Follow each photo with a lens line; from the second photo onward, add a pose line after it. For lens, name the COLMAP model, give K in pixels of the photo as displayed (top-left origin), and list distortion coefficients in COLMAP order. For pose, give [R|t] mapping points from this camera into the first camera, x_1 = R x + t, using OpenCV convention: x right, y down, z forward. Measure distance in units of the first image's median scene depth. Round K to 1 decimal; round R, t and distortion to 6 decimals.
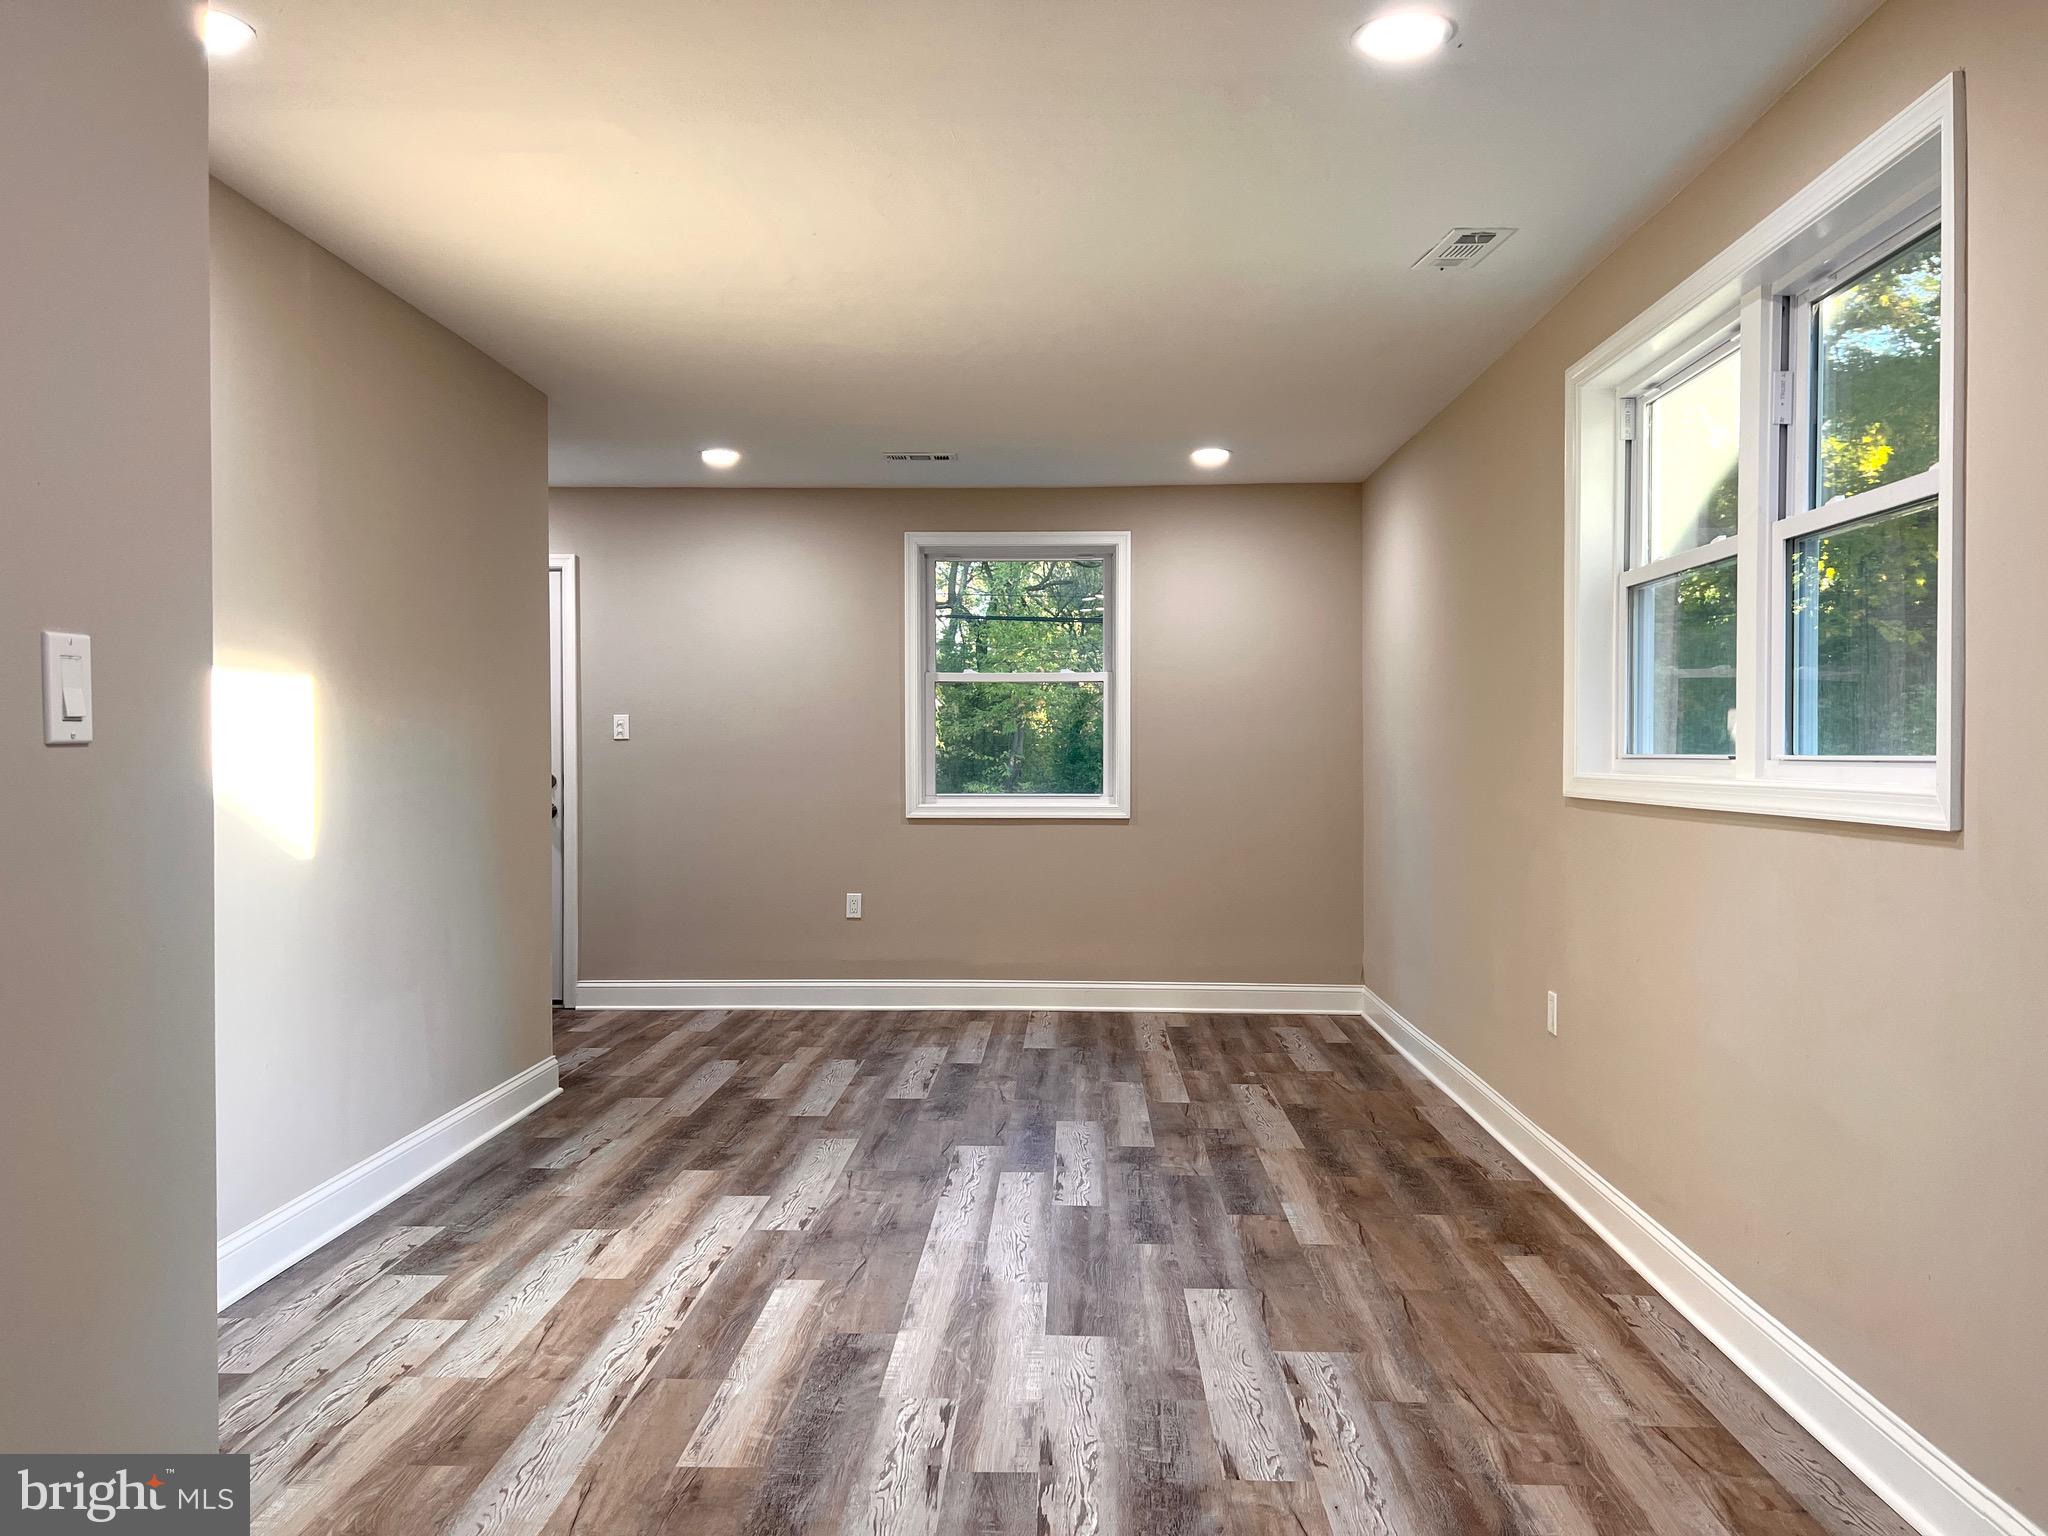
lens RADIAL K [[1531.2, 0, 1024.0], [0, 1531.2, 768.0], [0, 0, 1]] dist [0.058441, -0.065874]
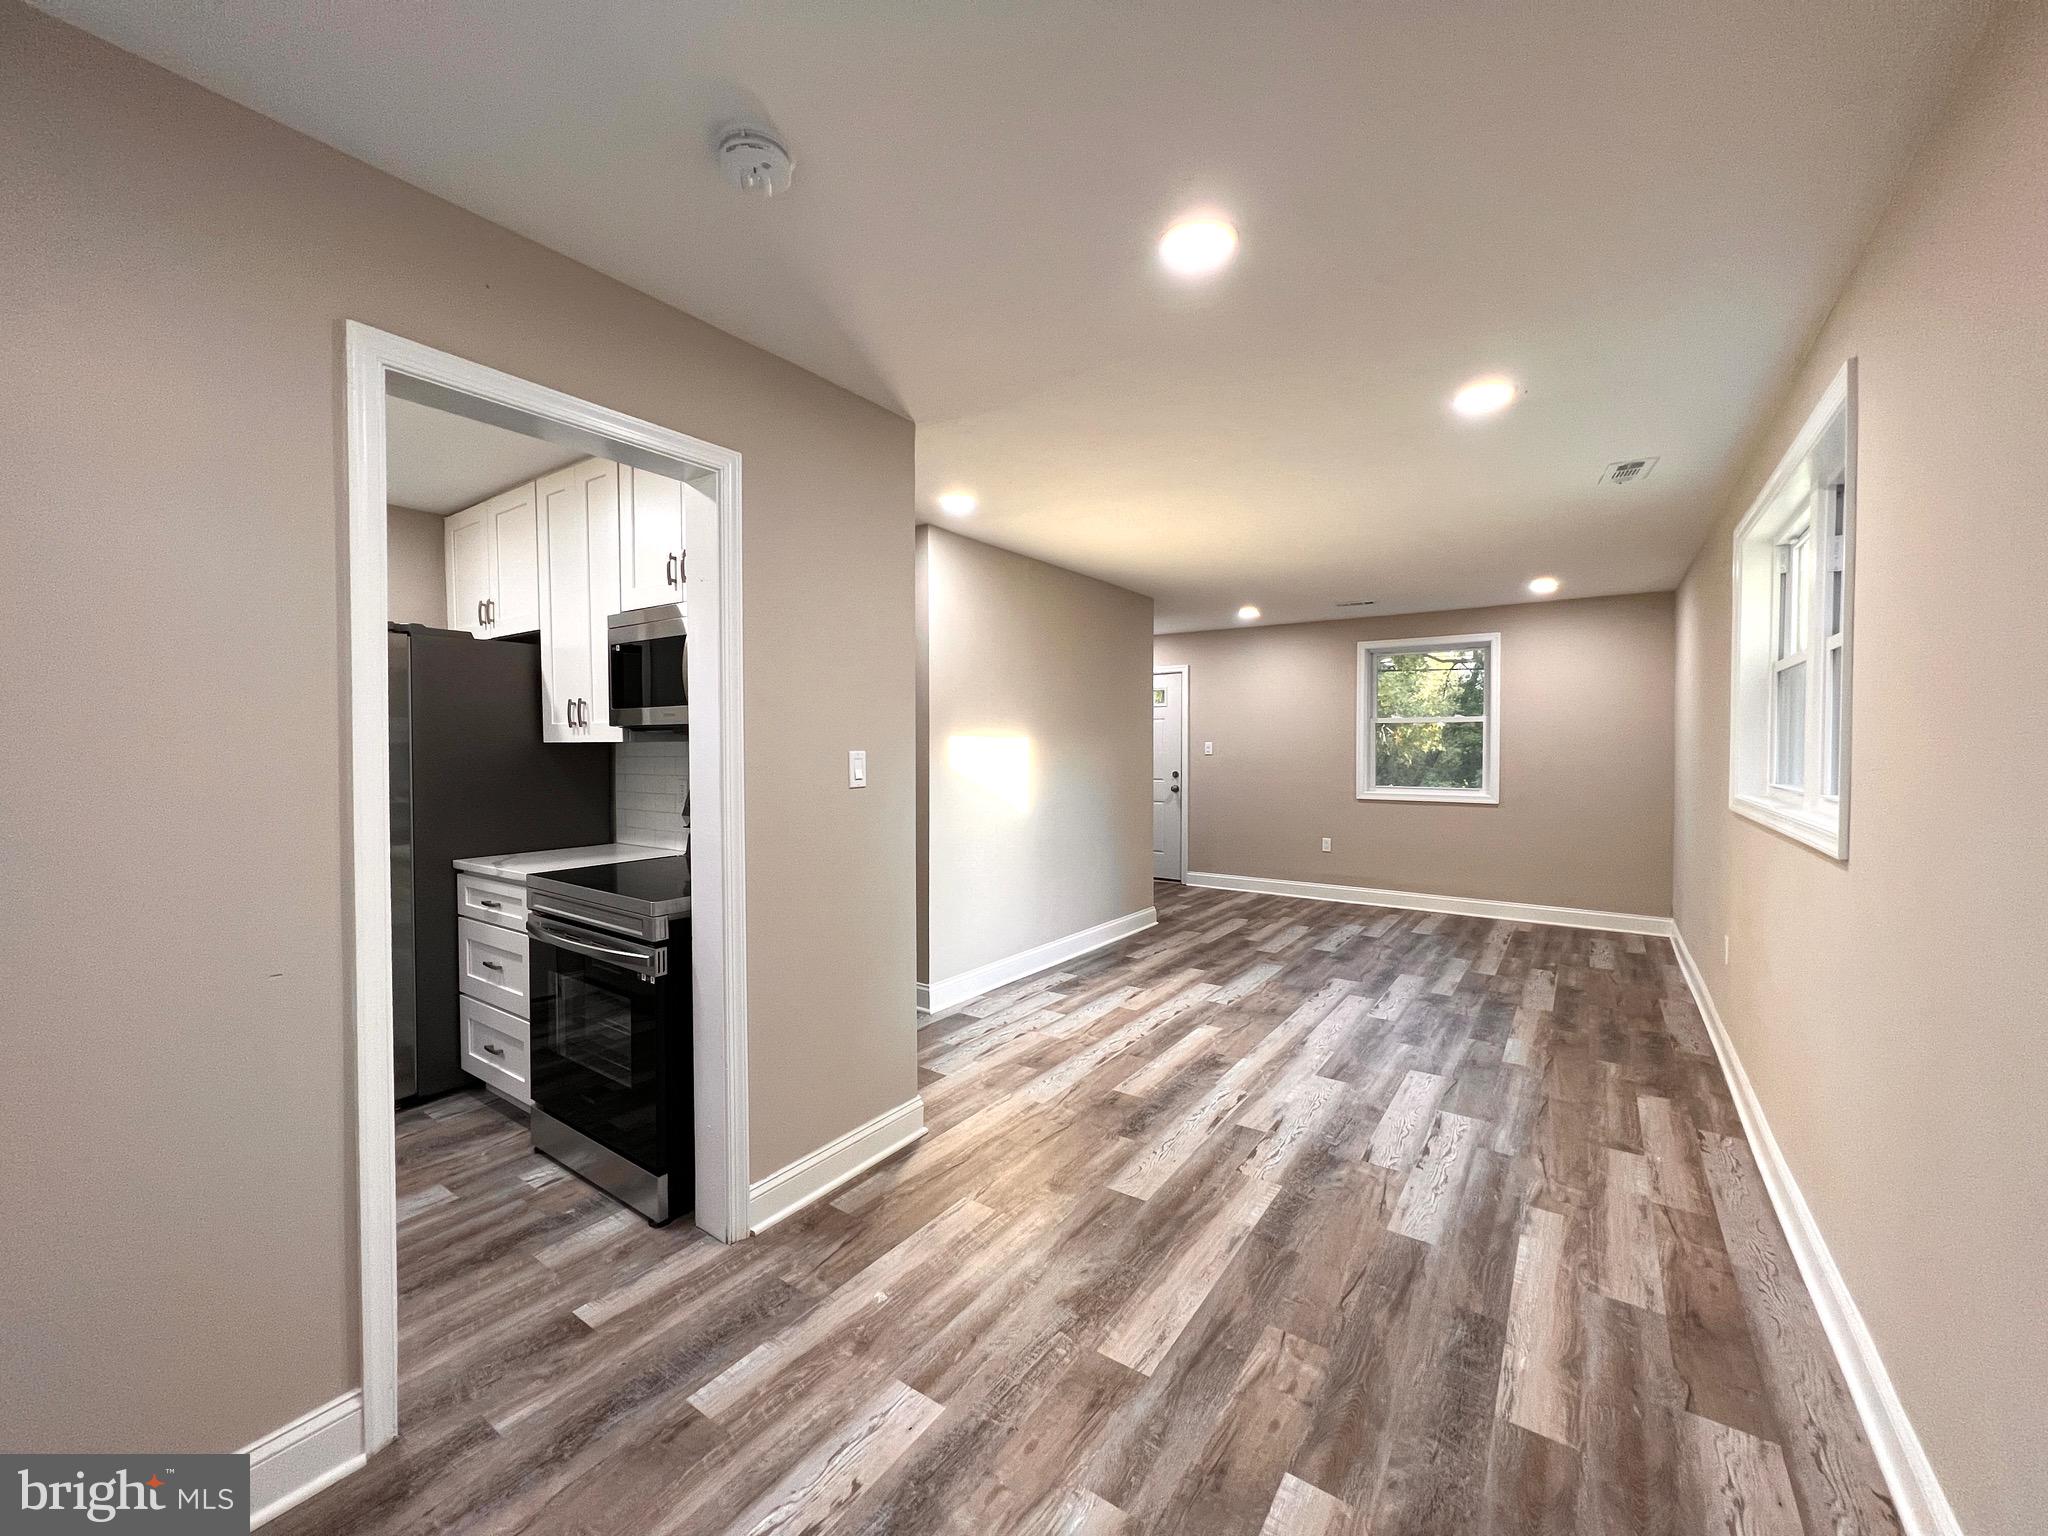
lens RADIAL K [[816.0, 0, 1018.2], [0, 816.0, 762.3], [0, 0, 1]] dist [-0.001245, 0.000073]
pose [[0.837201, 0.011960, -0.546765, 0.224305], [-0.006744, 0.999911, 0.011546, -0.037023], [0.546854, -0.005979, 0.837207, -0.069890]]
